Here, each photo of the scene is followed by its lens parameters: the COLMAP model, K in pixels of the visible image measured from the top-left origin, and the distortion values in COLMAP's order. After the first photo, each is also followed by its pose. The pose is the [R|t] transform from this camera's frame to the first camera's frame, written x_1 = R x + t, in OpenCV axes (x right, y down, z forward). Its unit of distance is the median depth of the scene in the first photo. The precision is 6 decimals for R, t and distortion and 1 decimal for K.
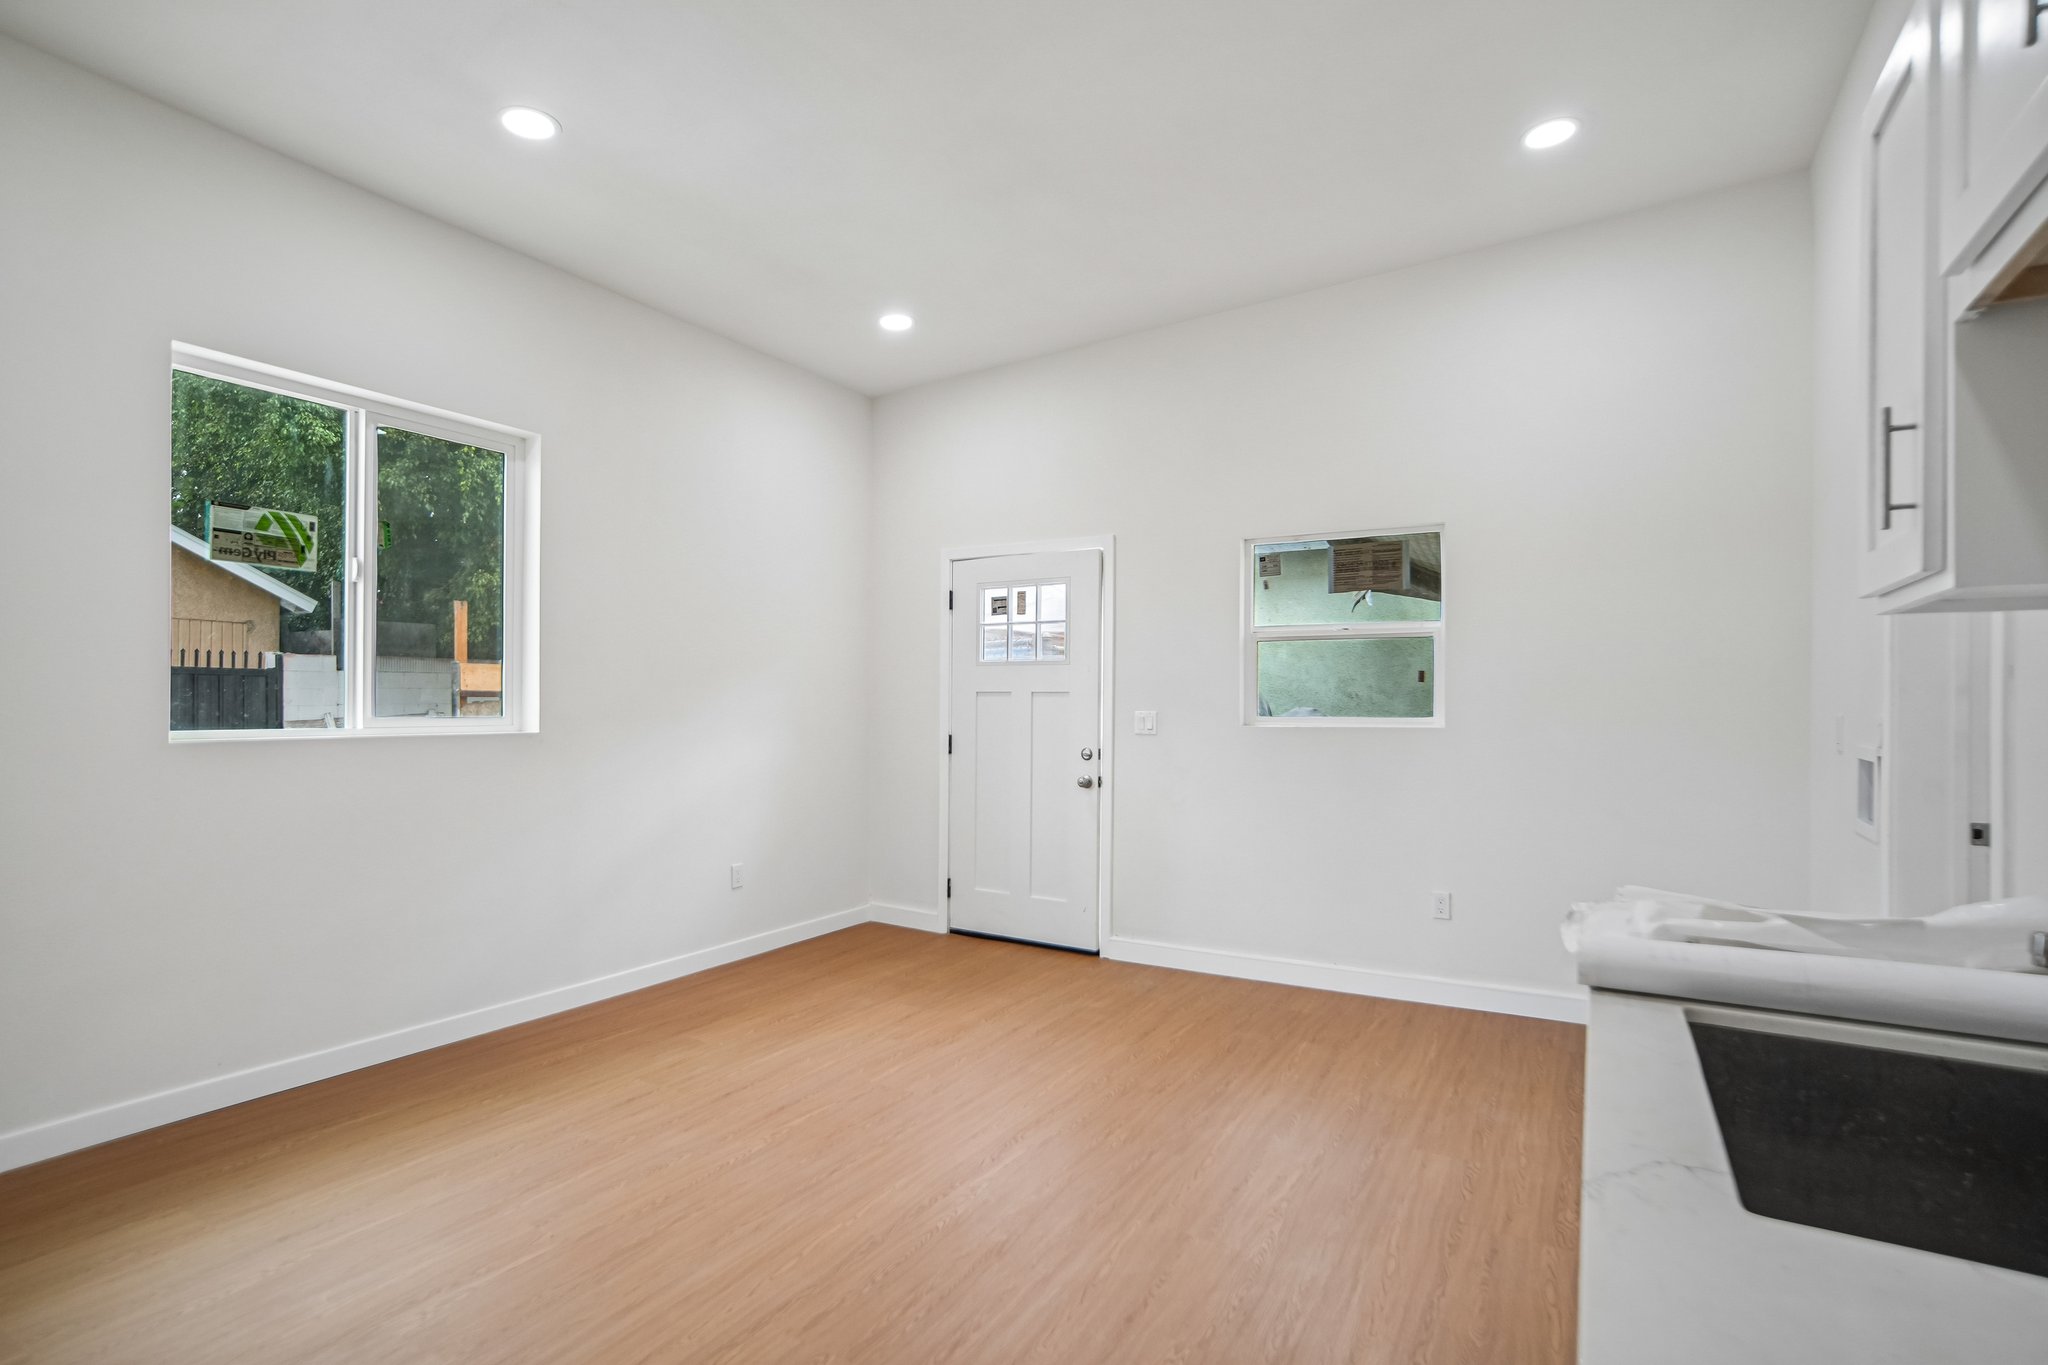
lens RADIAL K [[1006.4, 0, 1020.8], [0, 1006.4, 690.0], [0, 0, 1]] dist [-0.002515, 0.000184]
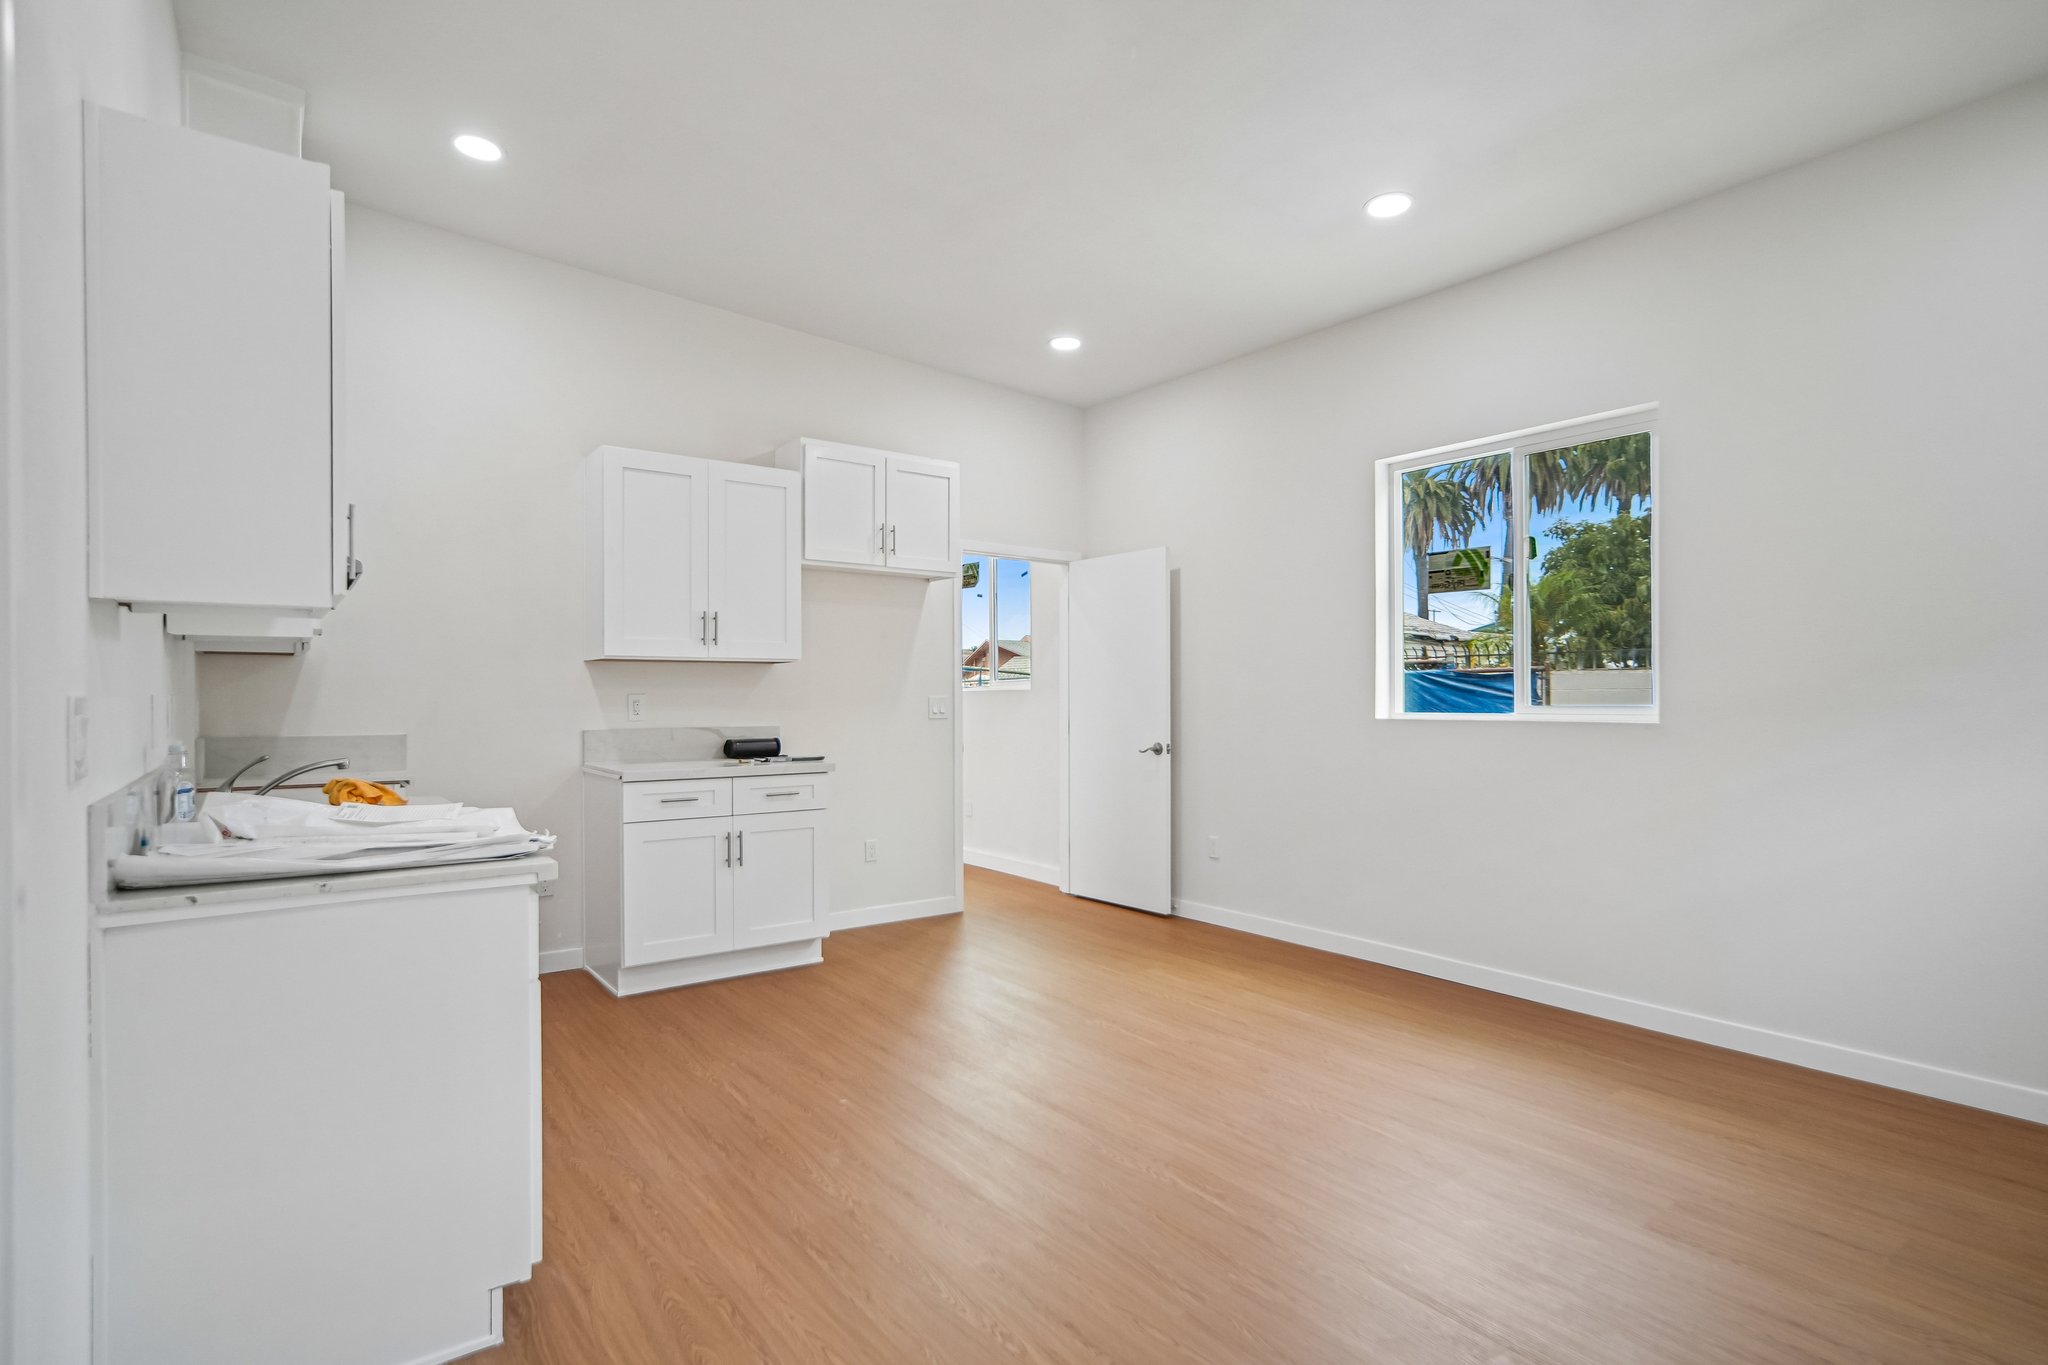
lens RADIAL K [[1006.4, 0, 1020.8], [0, 1006.4, 690.0], [0, 0, 1]] dist [-0.002515, 0.000184]
pose [[-0.384041, -0.007787, -0.923283, 0.648841], [0.012505, 0.999829, -0.013634, 0.017672], [0.923231, -0.016782, -0.383878, 0.877541]]
